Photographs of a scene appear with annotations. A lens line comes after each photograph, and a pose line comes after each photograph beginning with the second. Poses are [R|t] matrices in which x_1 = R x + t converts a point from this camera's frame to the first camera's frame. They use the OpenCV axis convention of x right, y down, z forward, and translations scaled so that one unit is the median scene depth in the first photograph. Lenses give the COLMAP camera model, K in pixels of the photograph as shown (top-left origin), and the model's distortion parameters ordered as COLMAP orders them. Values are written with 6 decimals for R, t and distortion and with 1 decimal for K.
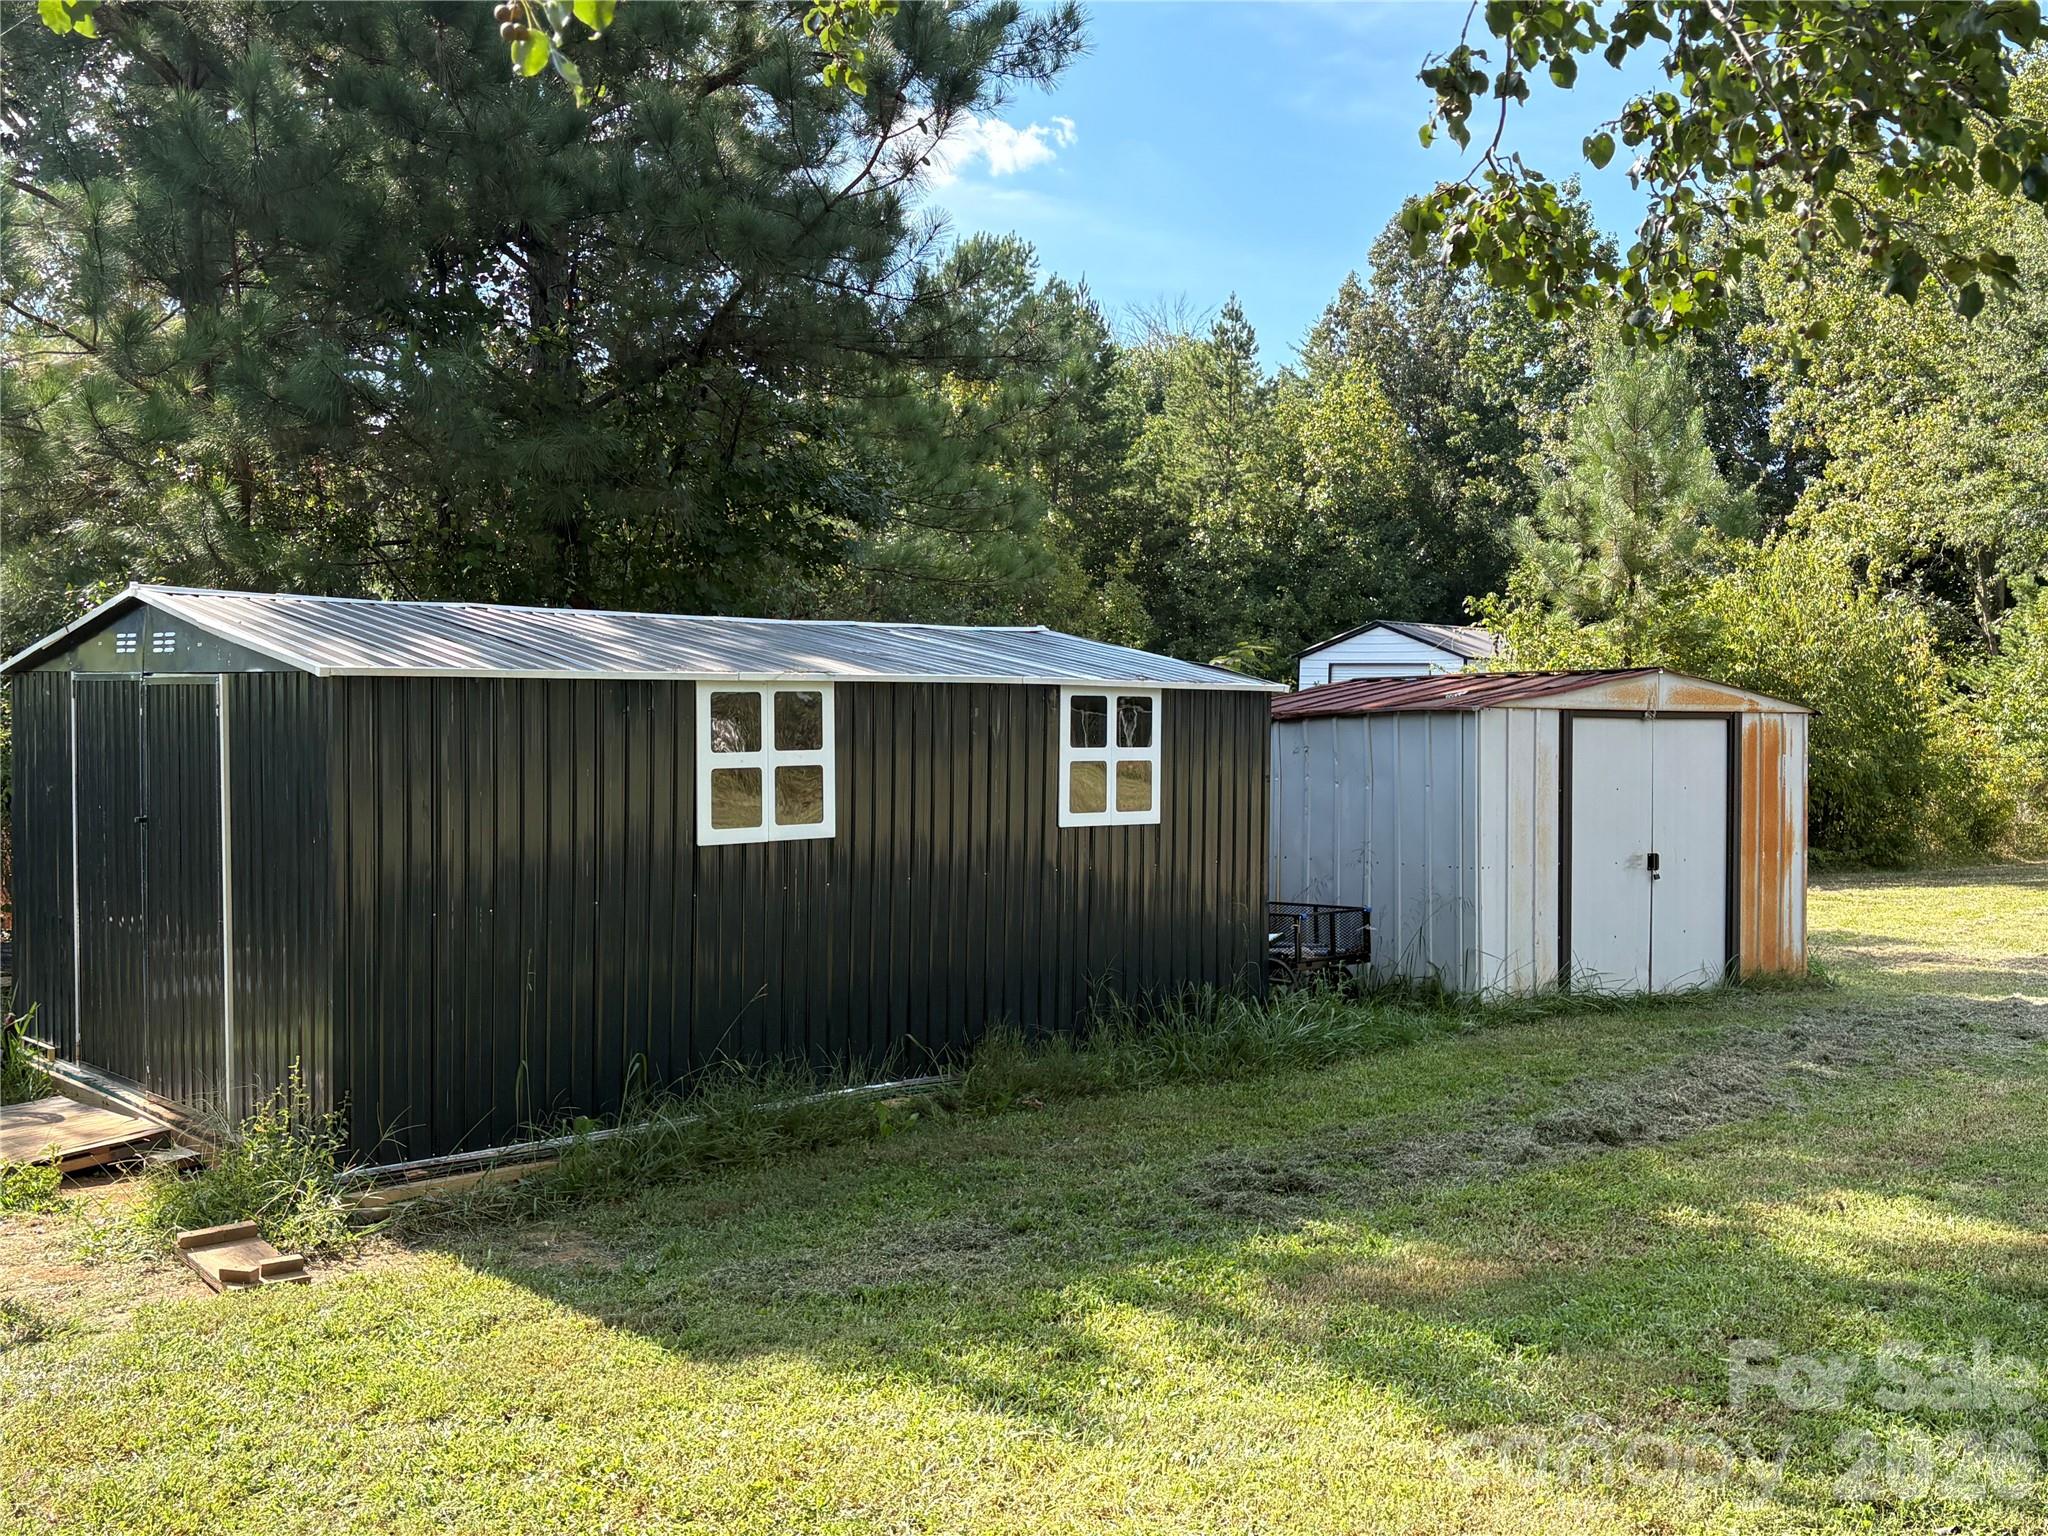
lens RADIAL K [[2051.0, 0, 1024.0], [0, 2051.0, 768.0], [0, 0, 1]] dist [0.145000, -0.349069]
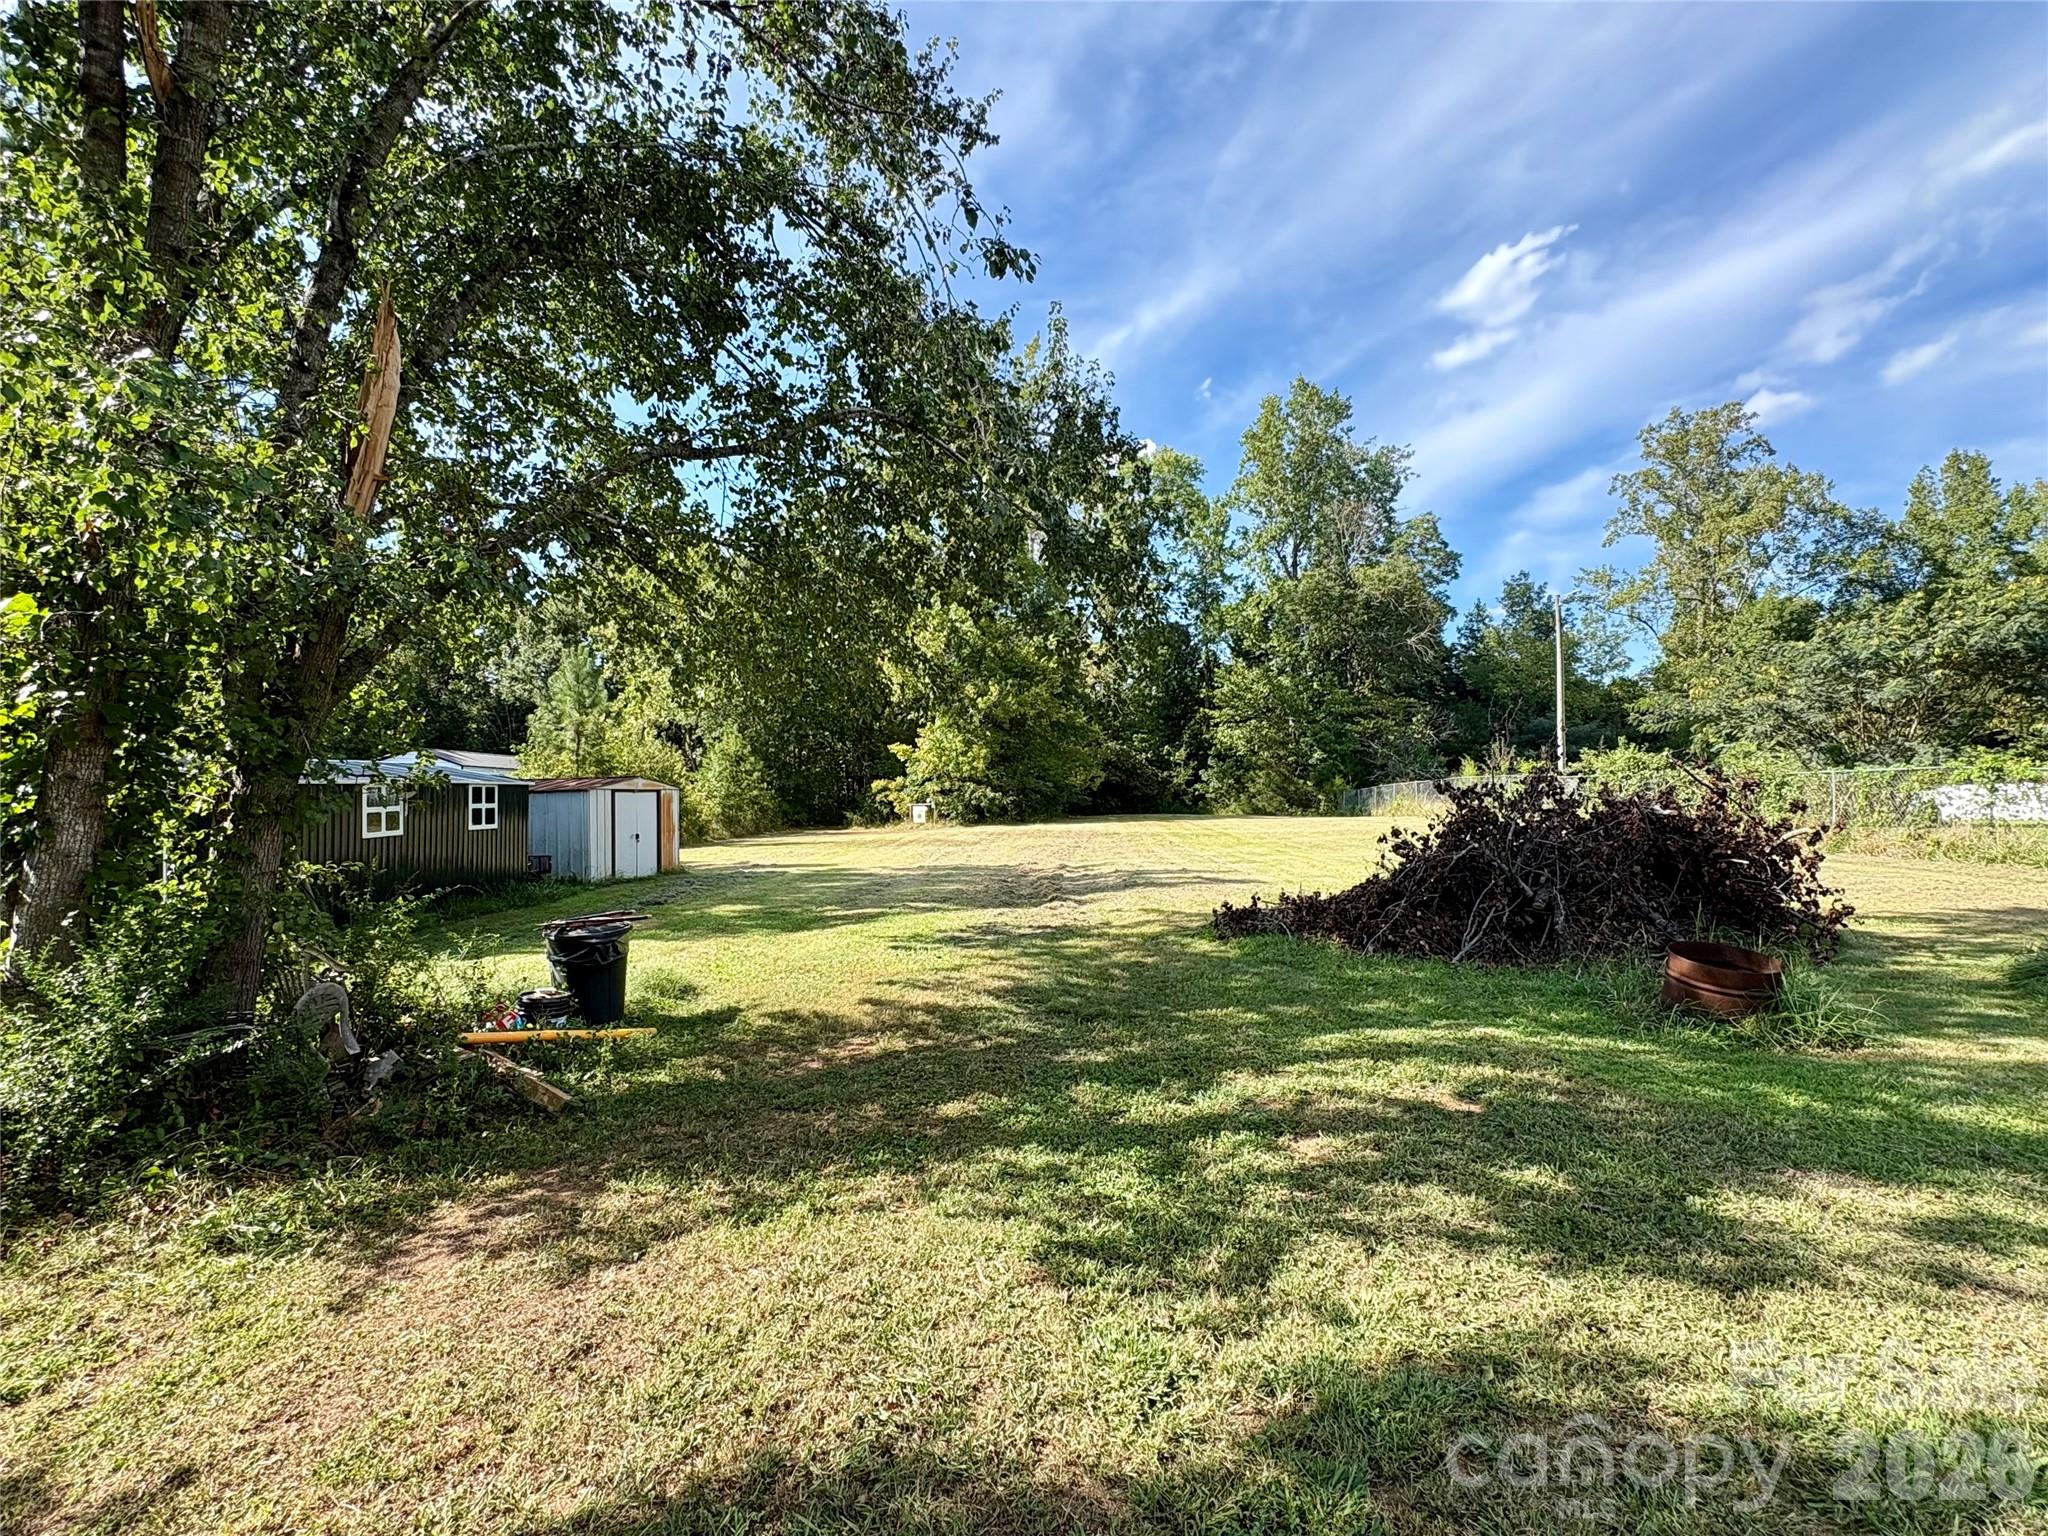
lens RADIAL K [[898.0, 0, 1015.7], [0, 898.0, 769.8], [0, 0, 1]] dist [0.001371, 0.000150]
pose [[0.700007, 0.004052, 0.714124, -0.283380], [0.030275, 0.998916, -0.035345, 0.009171], [-0.713494, 0.046362, 0.699126, -0.402472]]
